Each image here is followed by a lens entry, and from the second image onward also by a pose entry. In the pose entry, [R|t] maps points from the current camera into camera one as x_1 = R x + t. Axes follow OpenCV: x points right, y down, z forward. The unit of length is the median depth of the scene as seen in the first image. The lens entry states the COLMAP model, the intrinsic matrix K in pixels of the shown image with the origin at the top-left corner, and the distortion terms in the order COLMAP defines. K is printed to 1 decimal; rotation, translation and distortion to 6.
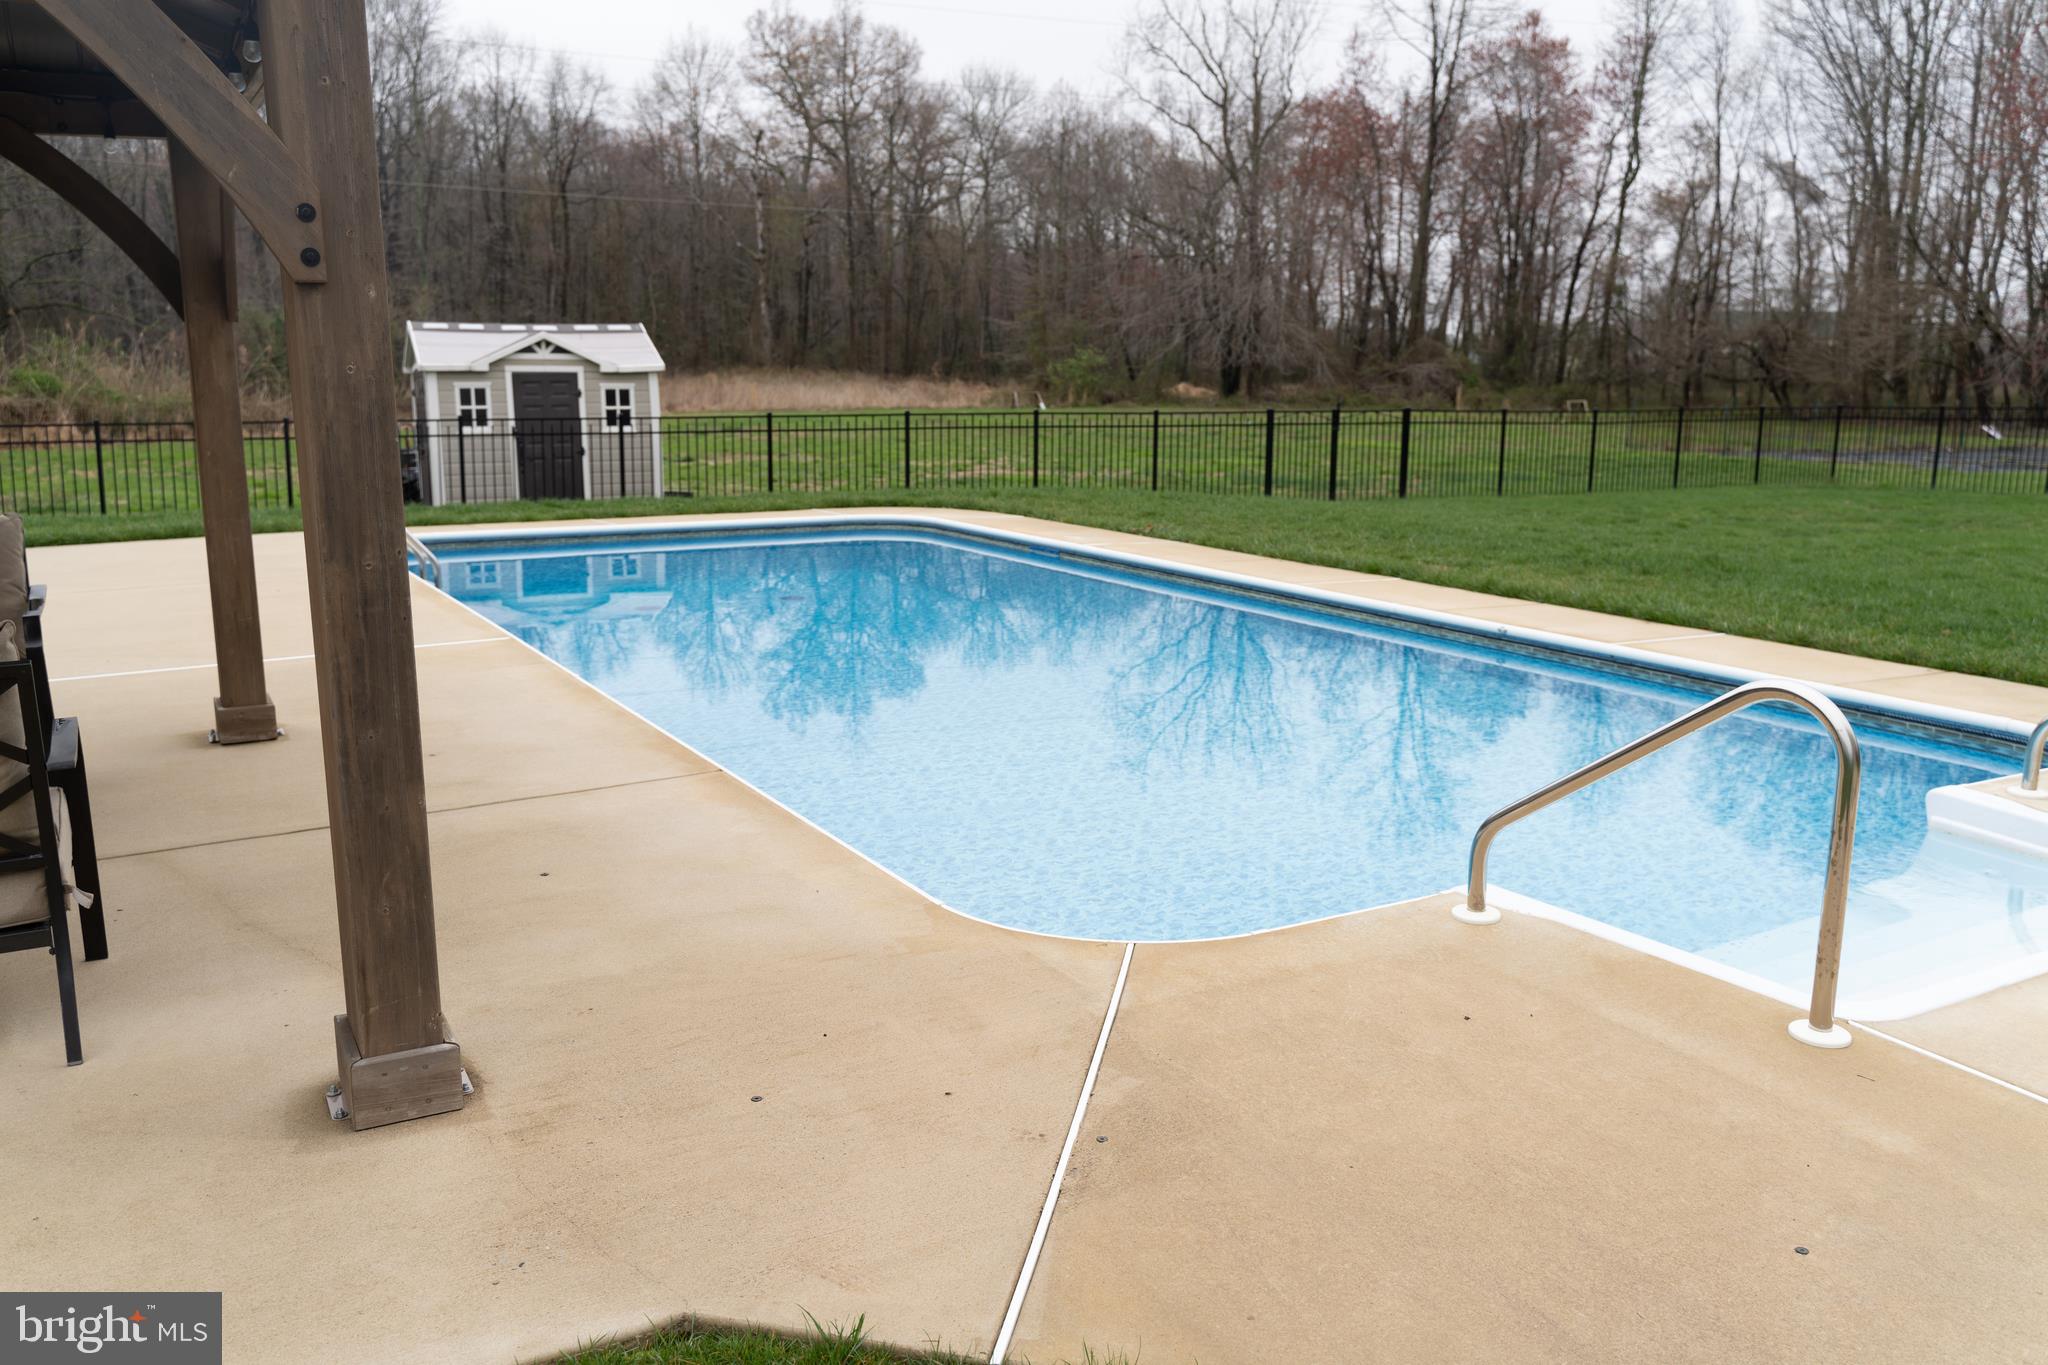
lens RADIAL K [[1681.5, 0, 1030.4], [0, 1681.5, 678.5], [0, 0, 1]] dist [-0.001482, 0.001775]
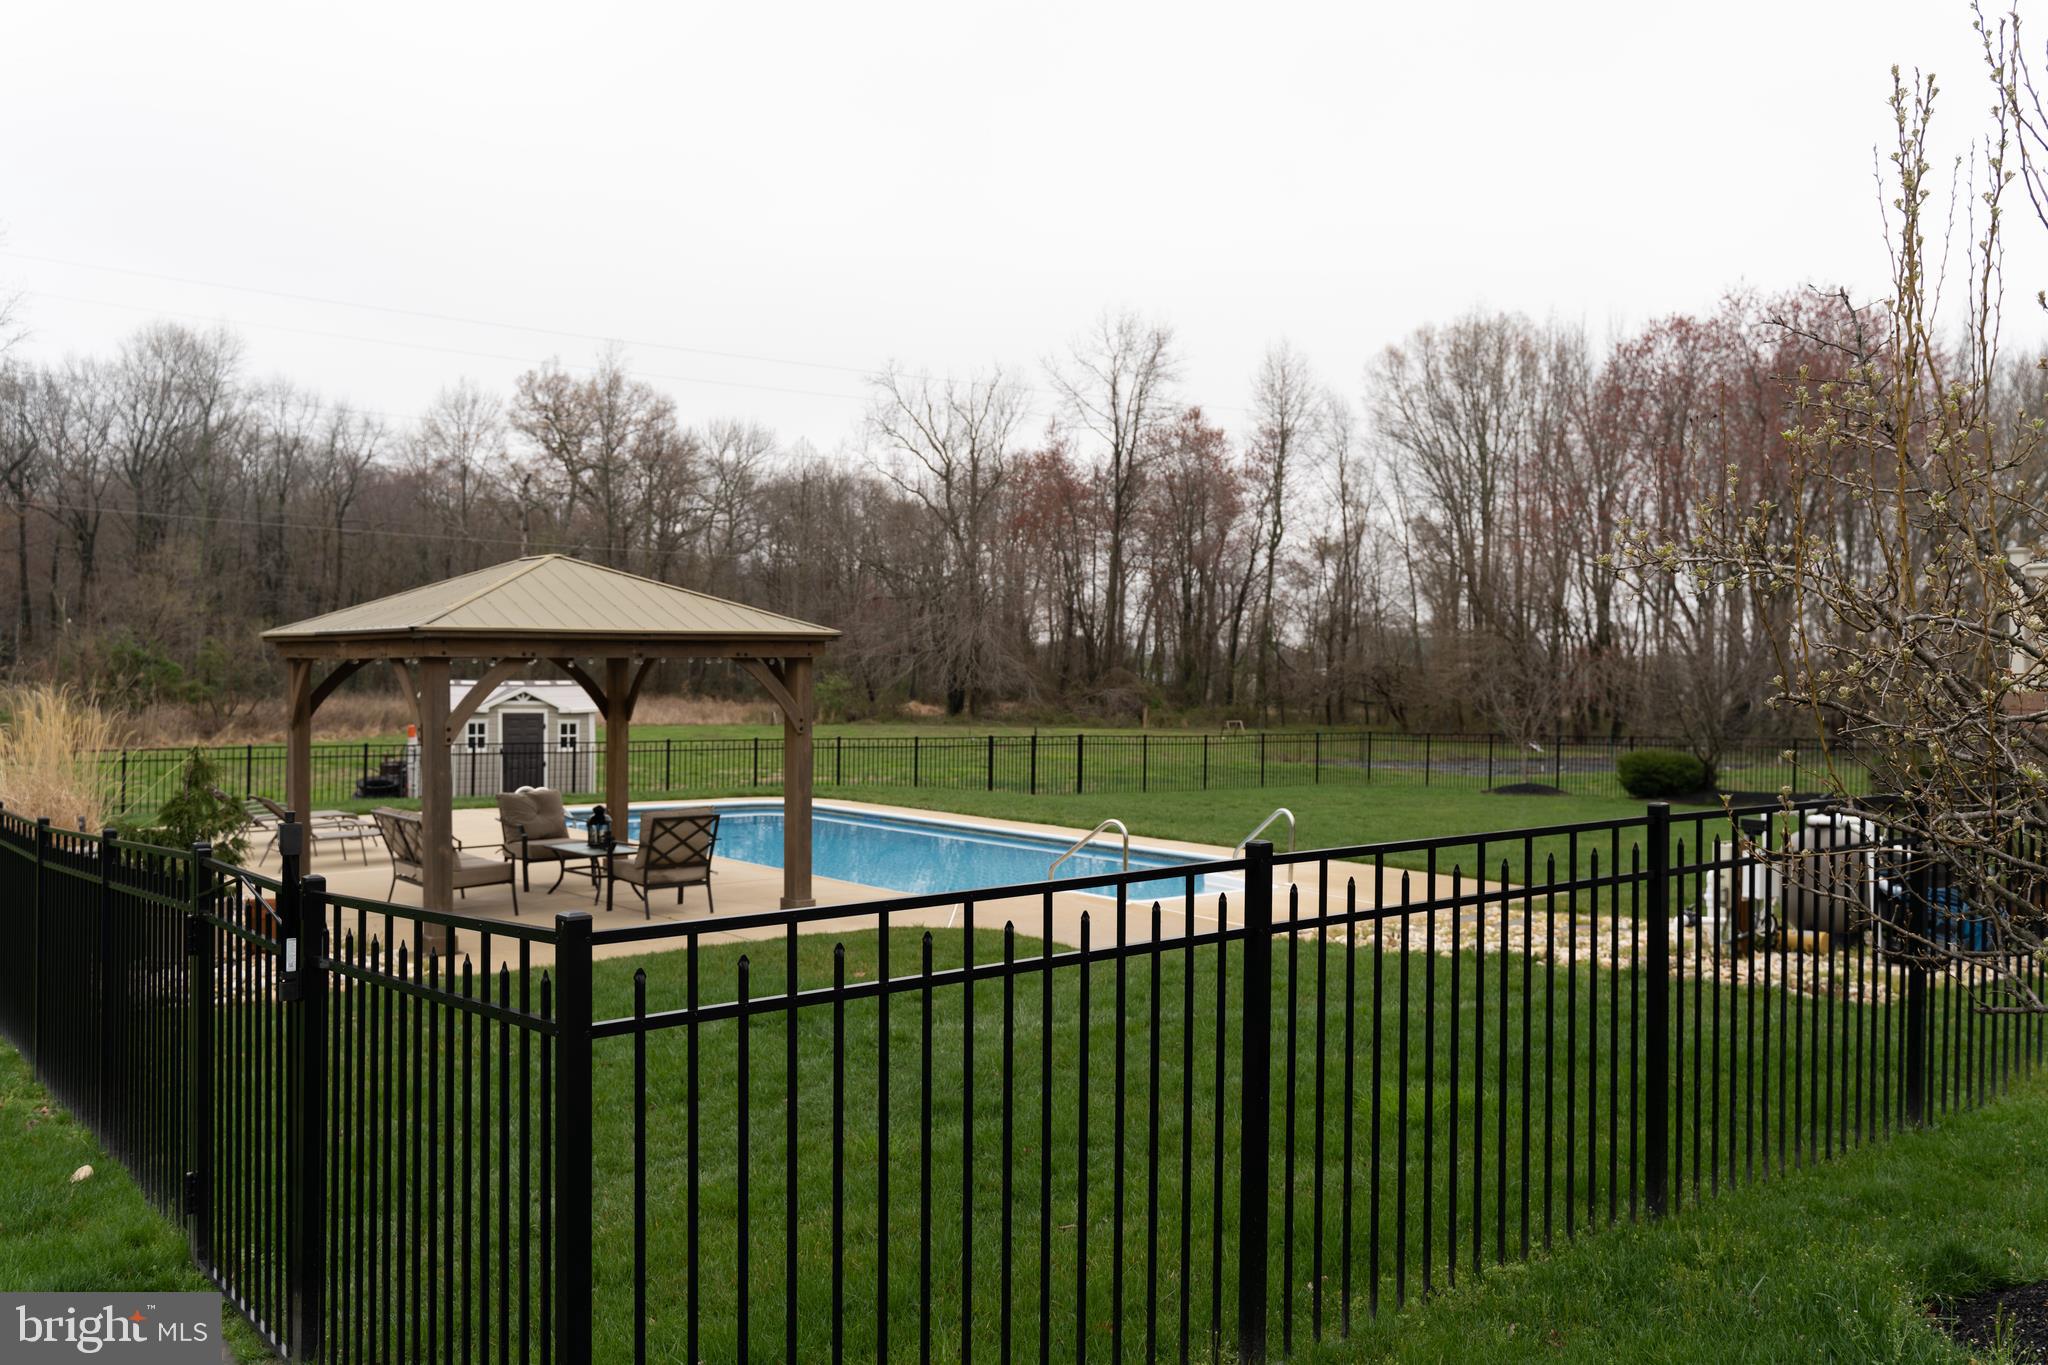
lens RADIAL K [[1681.5, 0, 1026.2], [0, 1681.5, 688.6], [0, 0, 1]] dist [-0.001482, 0.001775]
pose [[0.986938, 0.005668, 0.160999, -0.022146], [0.022774, 0.984435, -0.174265, 0.019919], [-0.159481, 0.175655, 0.971448, -0.153266]]
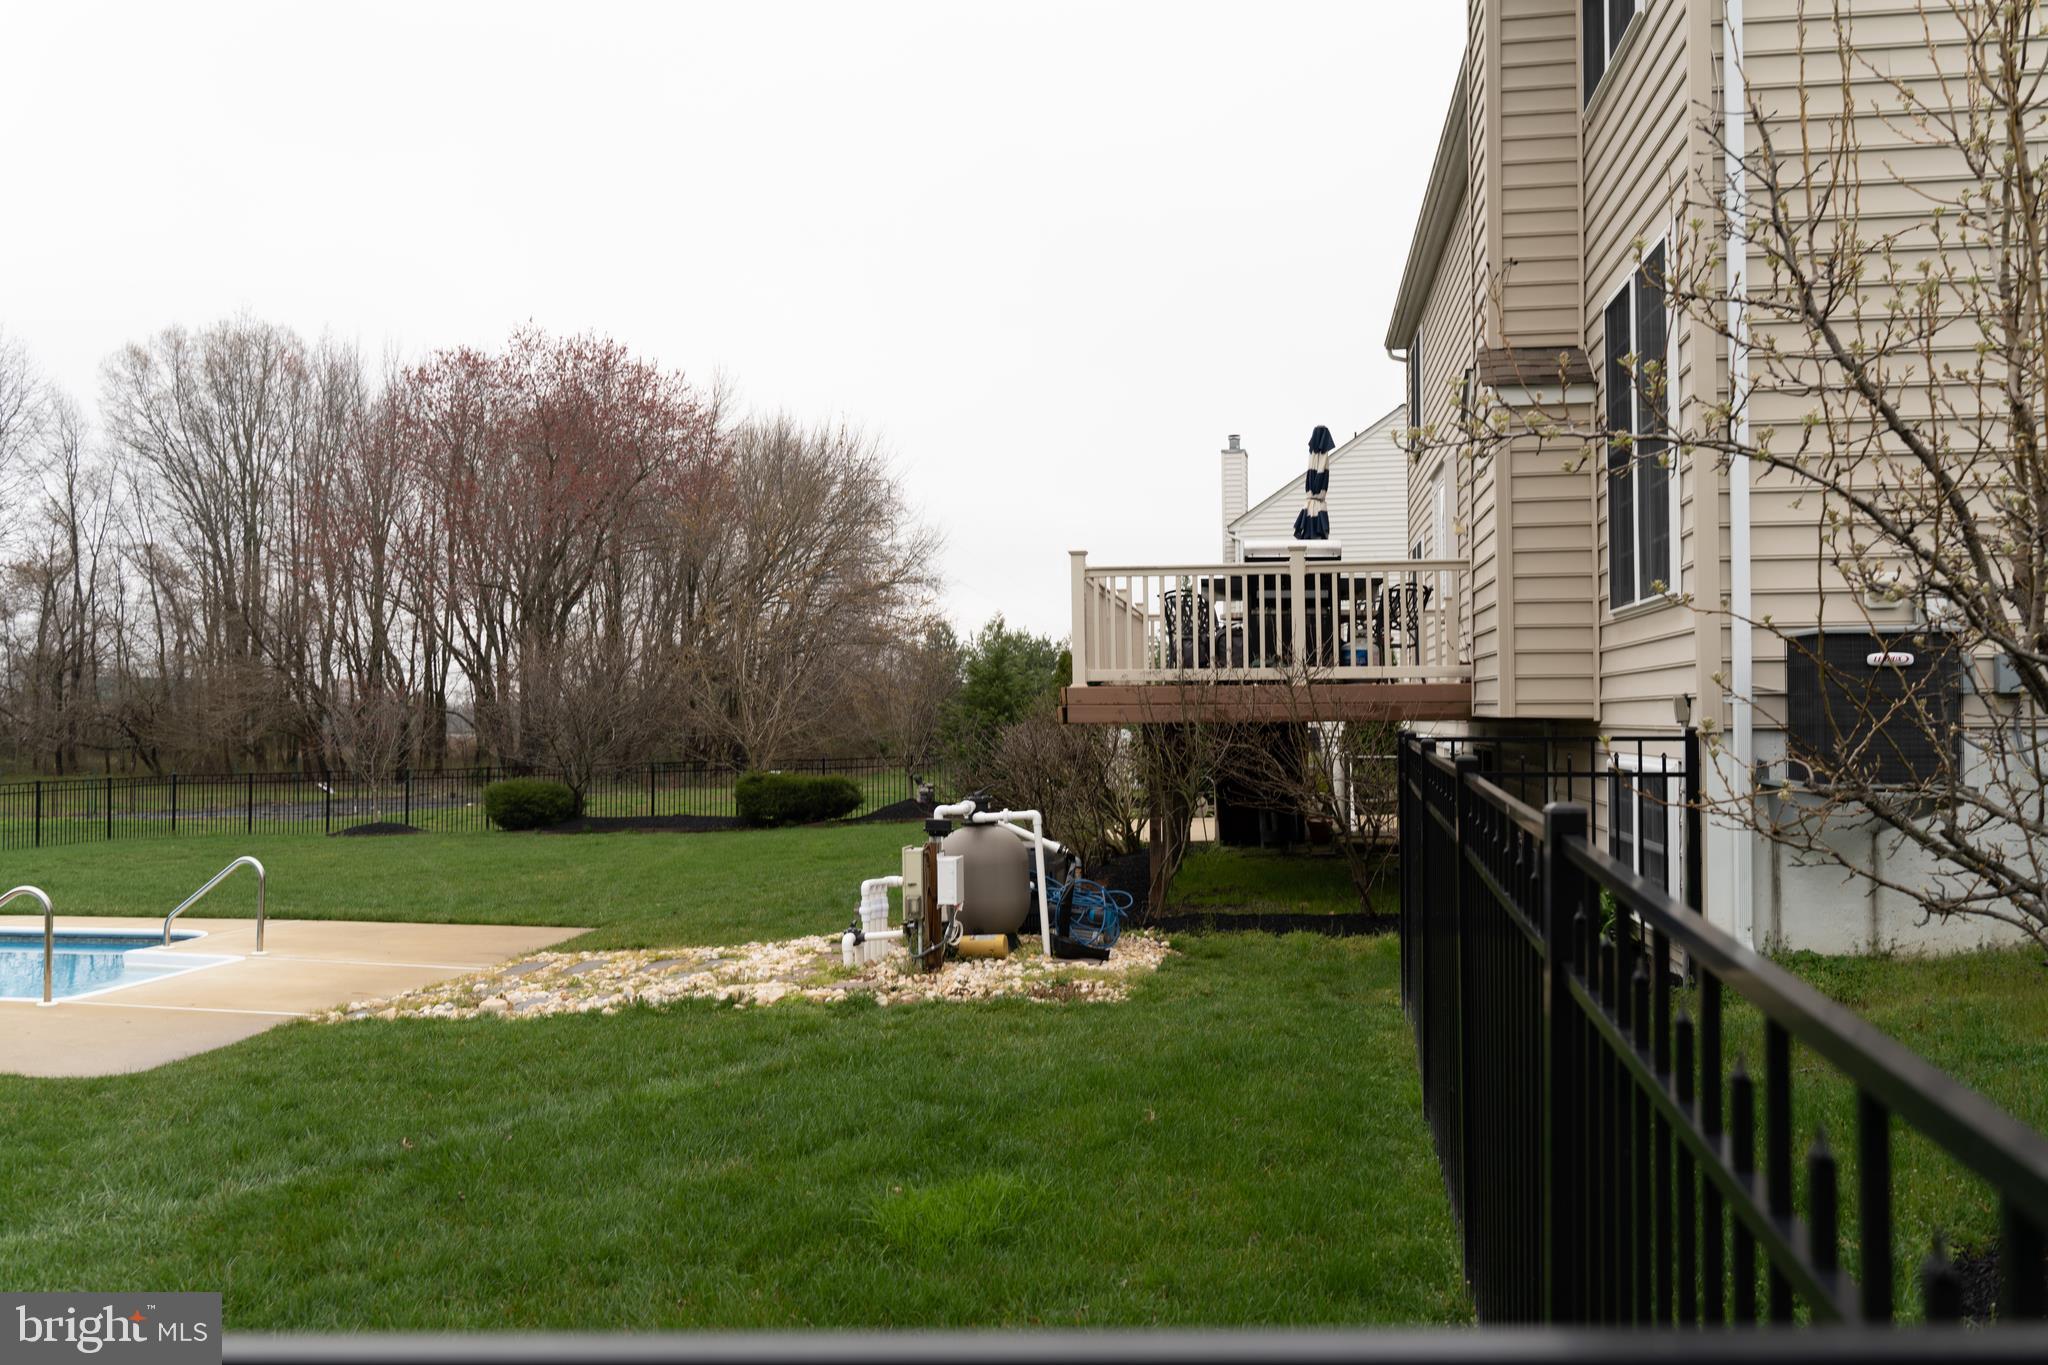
lens RADIAL K [[1681.5, 0, 1026.9], [0, 1681.5, 684.2], [0, 0, 1]] dist [-0.001482, 0.001775]
pose [[0.633523, 0.006036, 0.773700, -0.037395], [0.154301, 0.978897, -0.133982, 0.015610], [-0.758182, 0.204263, 0.619223, -0.113426]]
